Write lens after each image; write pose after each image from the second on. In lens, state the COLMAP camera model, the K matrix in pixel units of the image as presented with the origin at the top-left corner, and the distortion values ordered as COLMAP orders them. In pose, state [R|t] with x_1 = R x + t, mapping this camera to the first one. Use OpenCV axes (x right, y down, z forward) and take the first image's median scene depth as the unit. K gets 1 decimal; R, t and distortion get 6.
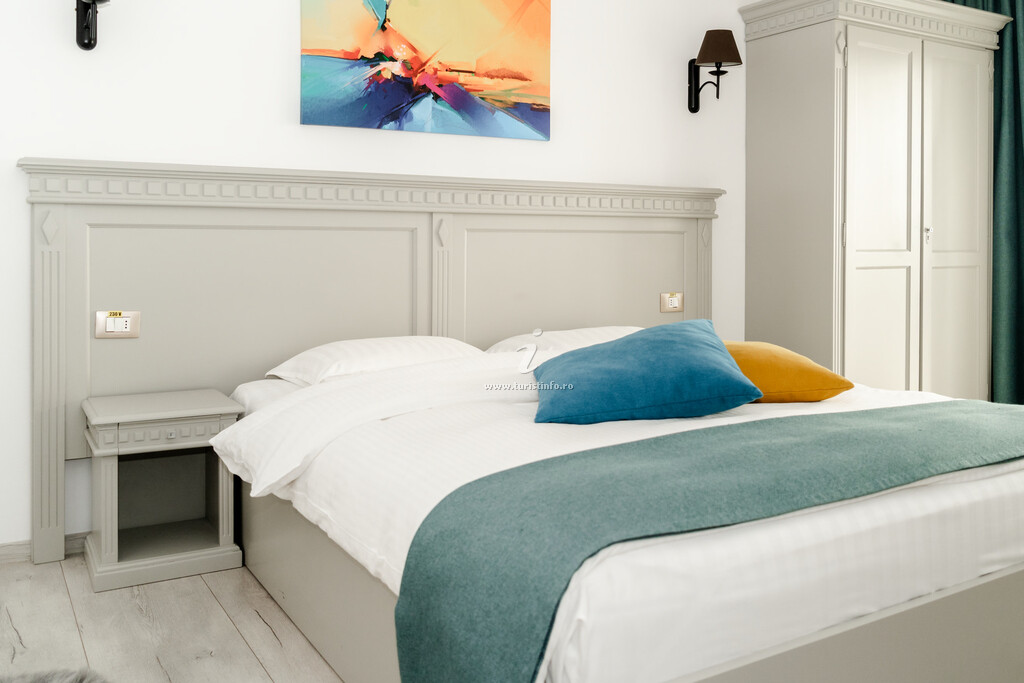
lens RADIAL K [[913.8, 0, 567.1], [0, 913.8, 248.6], [0, 0, 1]] dist [-0.007432, 0.002271]
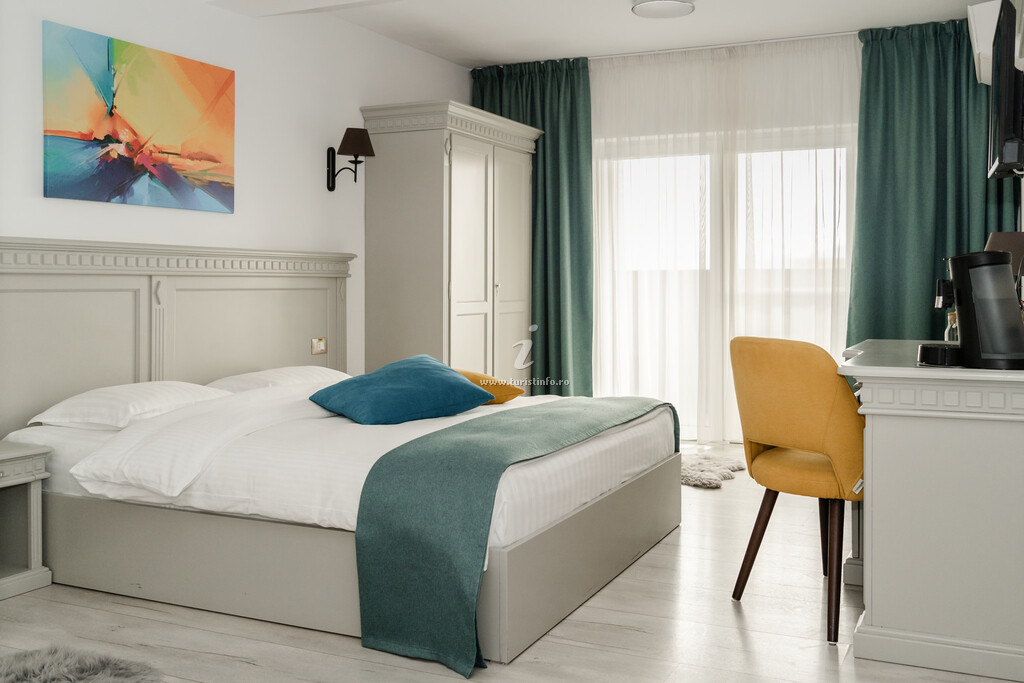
lens RADIAL K [[957.2, 0, 556.2], [0, 957.2, 281.8], [0, 0, 1]] dist [-0.007018, -0.006878]
pose [[0.837919, -0.001194, 0.545793, -0.374591], [0.005856, 0.999960, -0.006804, -0.019604], [-0.545763, 0.008897, 0.837892, -0.292018]]
